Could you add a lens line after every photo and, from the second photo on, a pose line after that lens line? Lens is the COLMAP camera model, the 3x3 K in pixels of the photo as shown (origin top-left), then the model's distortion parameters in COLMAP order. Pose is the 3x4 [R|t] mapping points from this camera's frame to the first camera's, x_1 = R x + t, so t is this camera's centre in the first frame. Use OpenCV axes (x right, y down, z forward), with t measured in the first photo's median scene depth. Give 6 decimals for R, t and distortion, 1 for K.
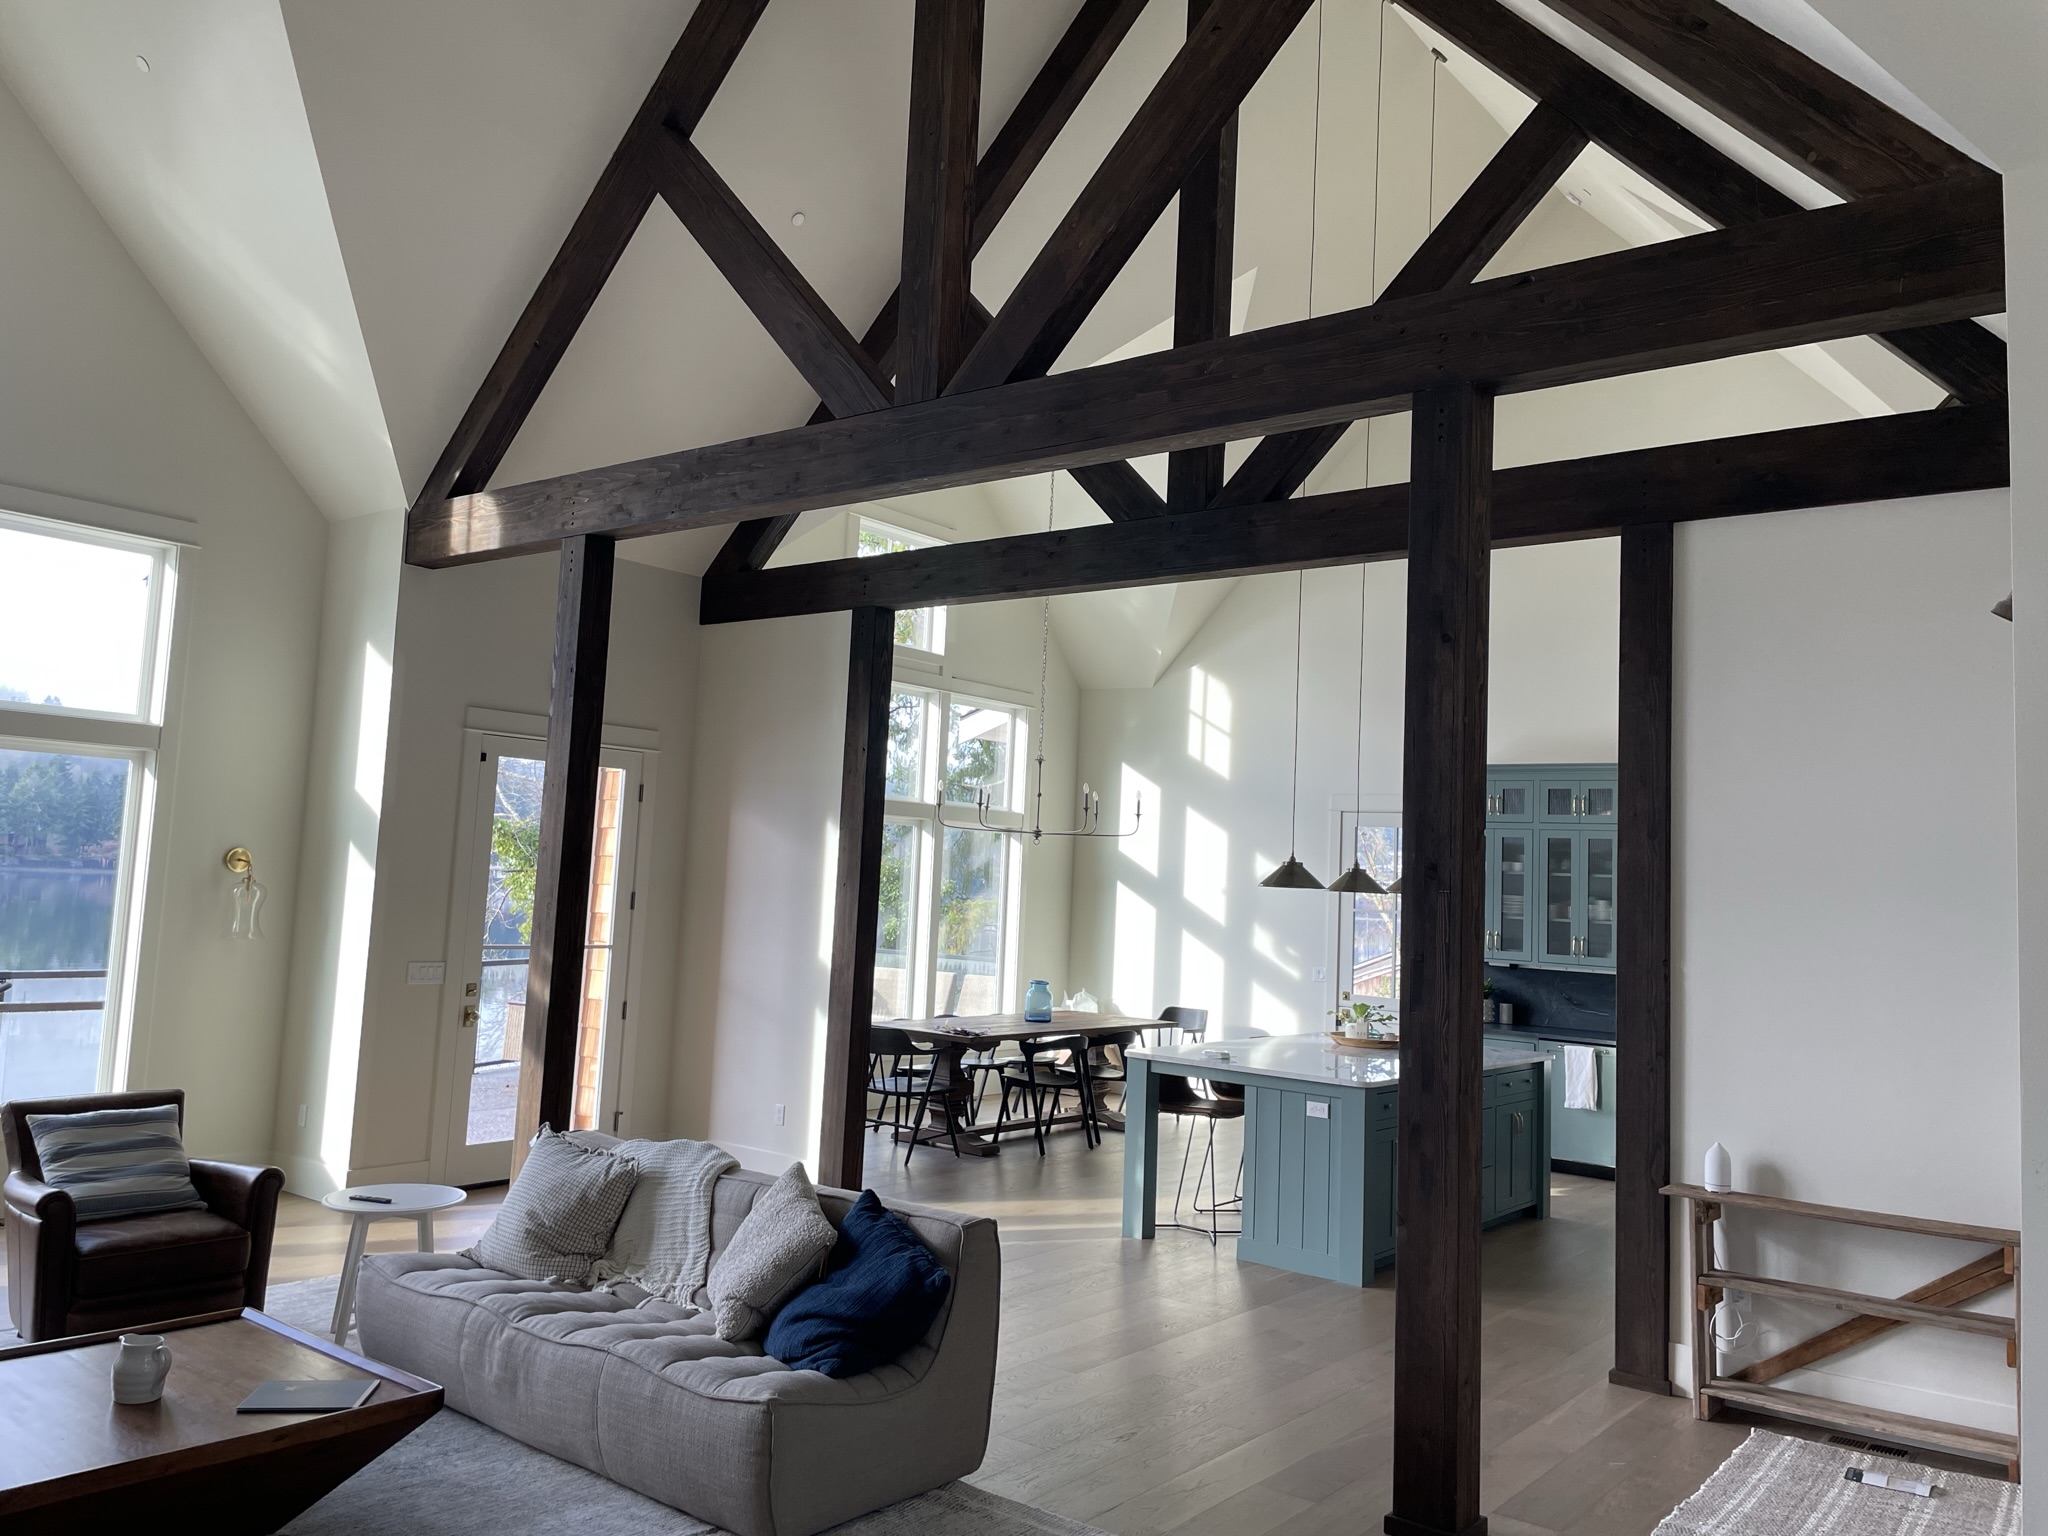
lens RADIAL K [[1552.7, 0, 1025.5], [0, 1552.7, 764.2], [0, 0, 1]] dist [0.029235, -0.058987]
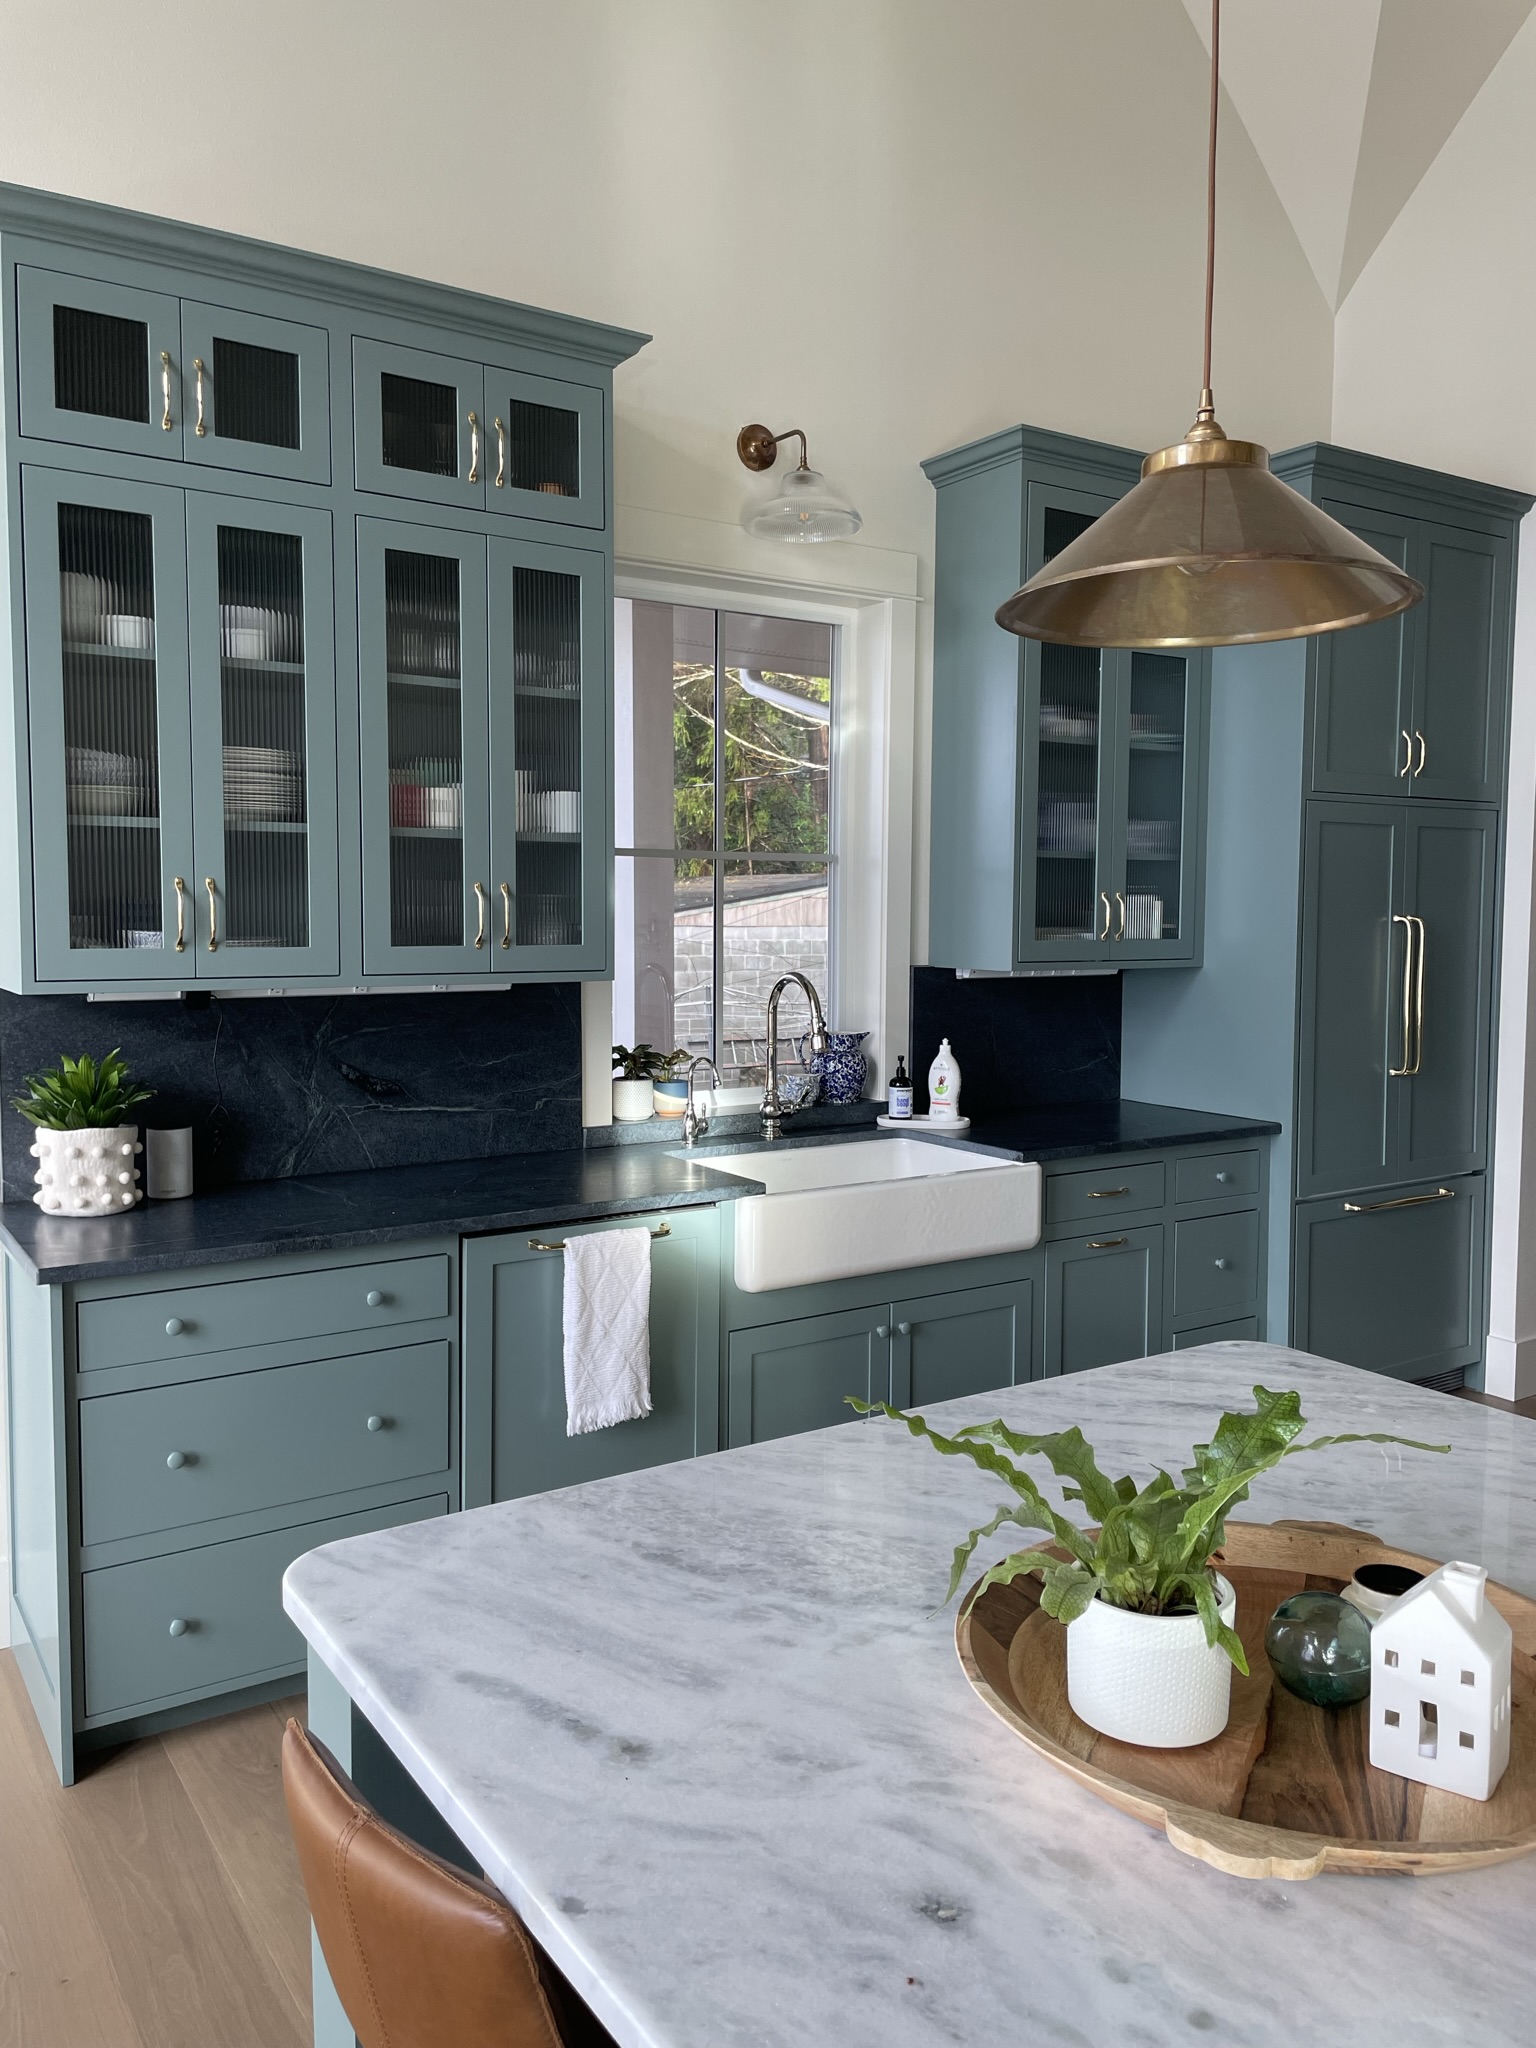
lens RADIAL K [[1552.7, 0, 775.9], [0, 1552.7, 1029.7], [0, 0, 1]] dist [0.029235, -0.058987]
pose [[0.321820, -0.115293, 0.939755, 0.074552], [-0.064172, 0.987620, 0.143141, 0.088725], [-0.944624, -0.106372, 0.310437, 0.821498]]
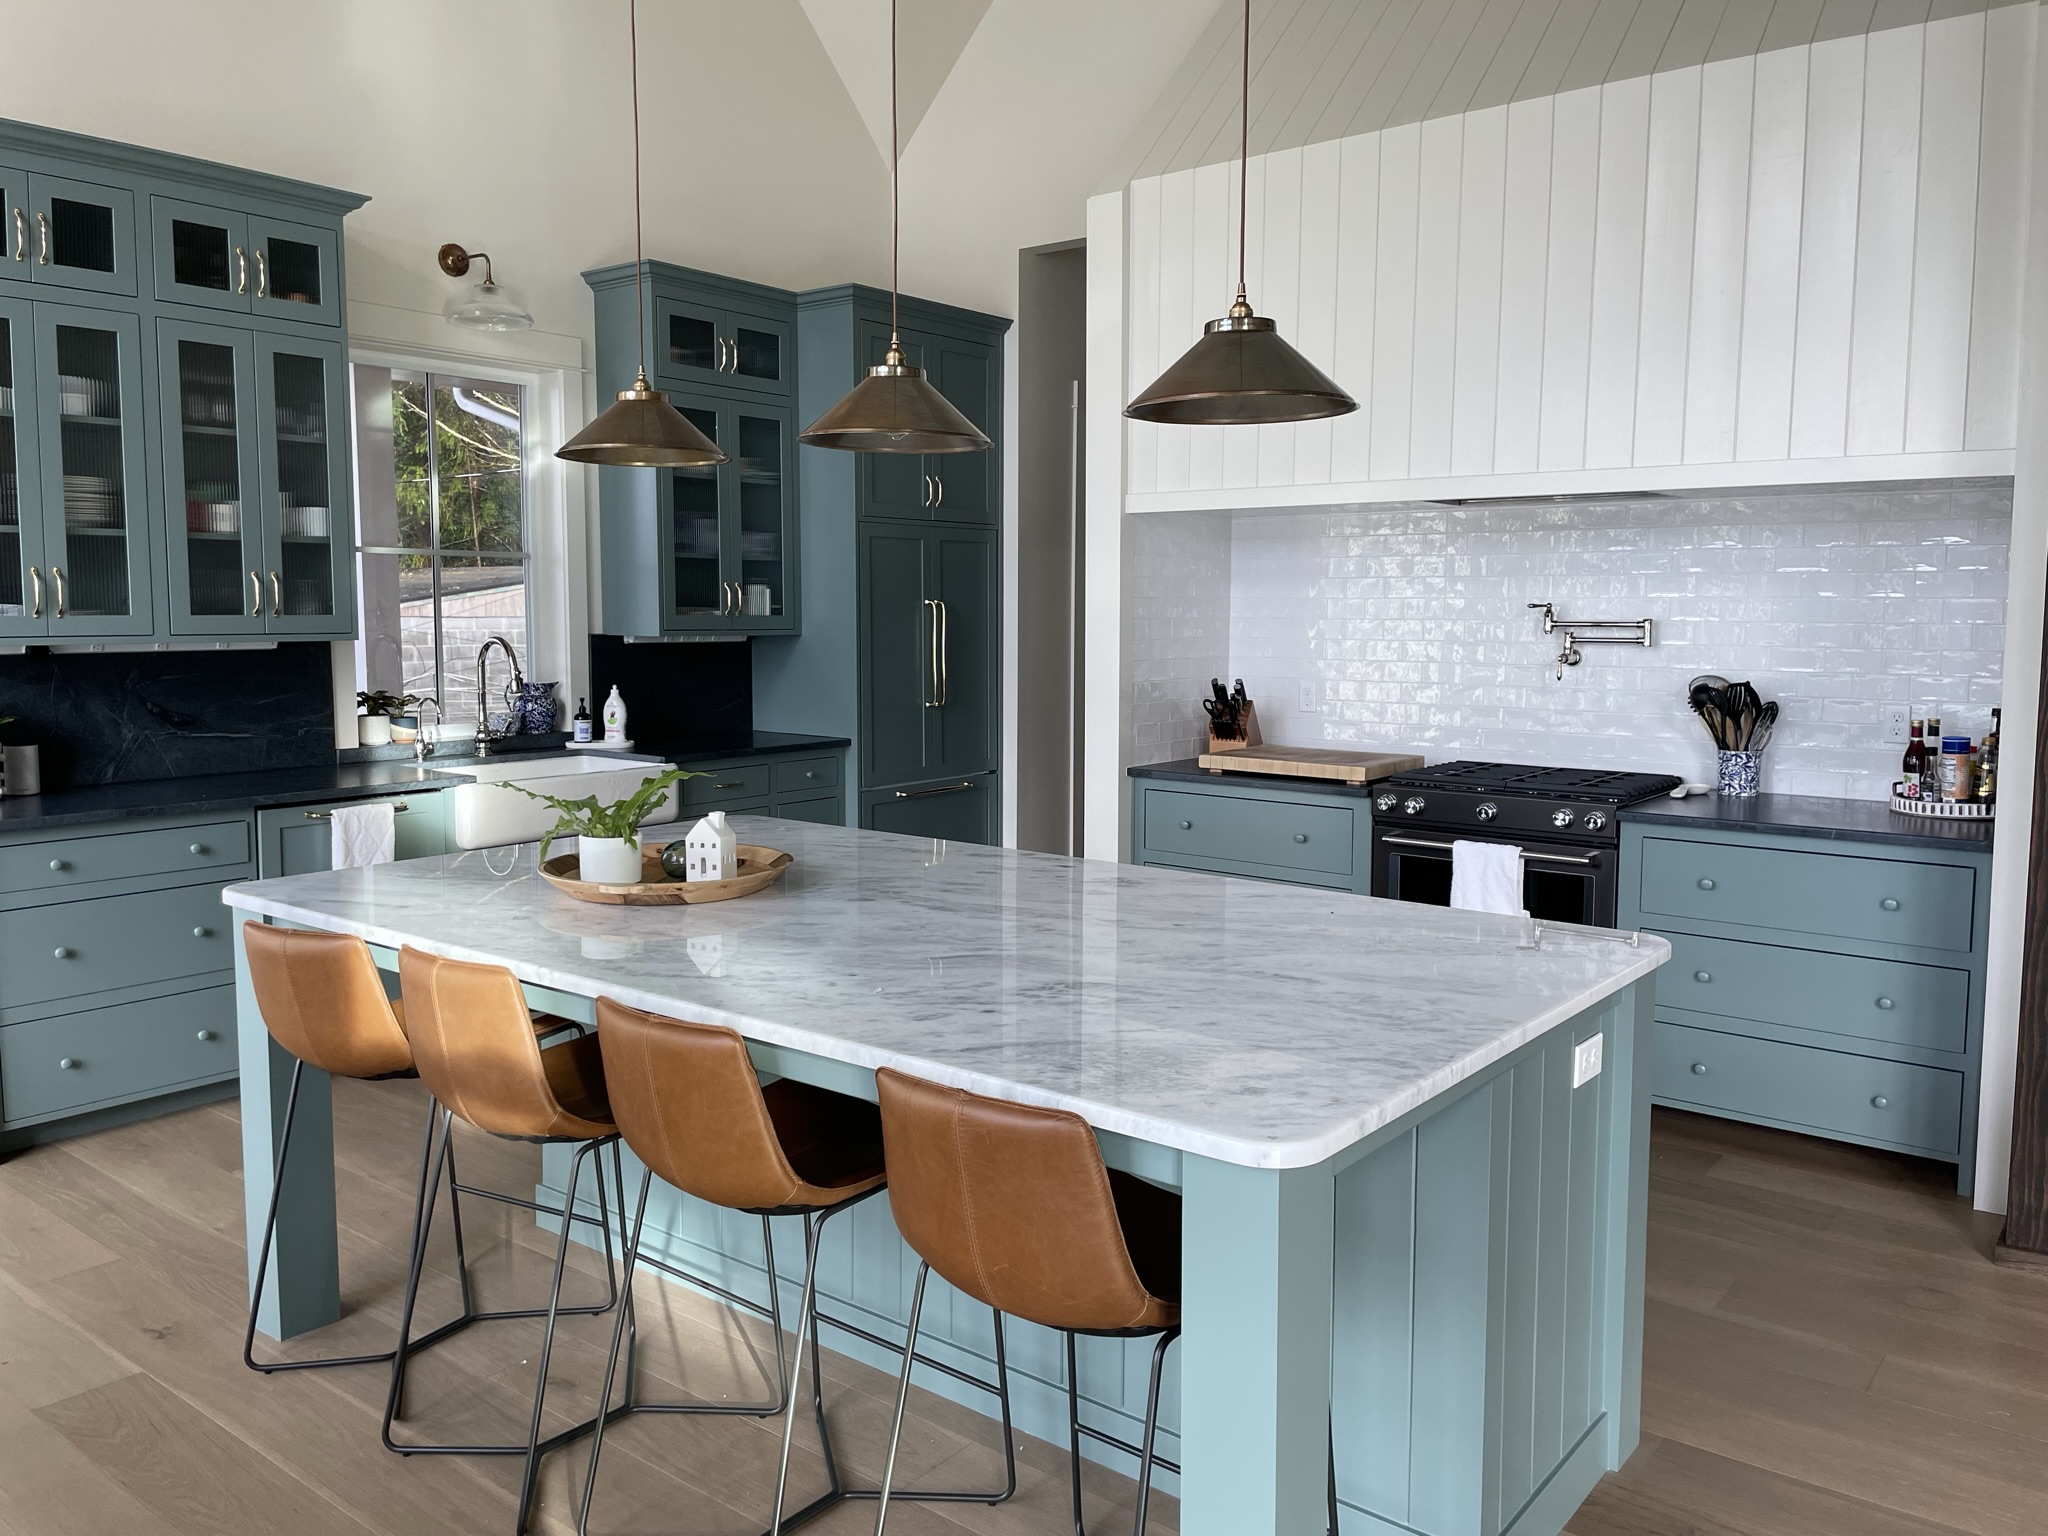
lens RADIAL K [[1552.7, 0, 1077.8], [0, 1552.7, 764.4], [0, 0, 1]] dist [0.029235, -0.058987]
pose [[-0.017795, -0.144237, 0.989383, -0.101630], [-0.084244, 0.986237, 0.142263, 0.079255], [-0.996286, -0.080818, -0.029701, 0.751369]]
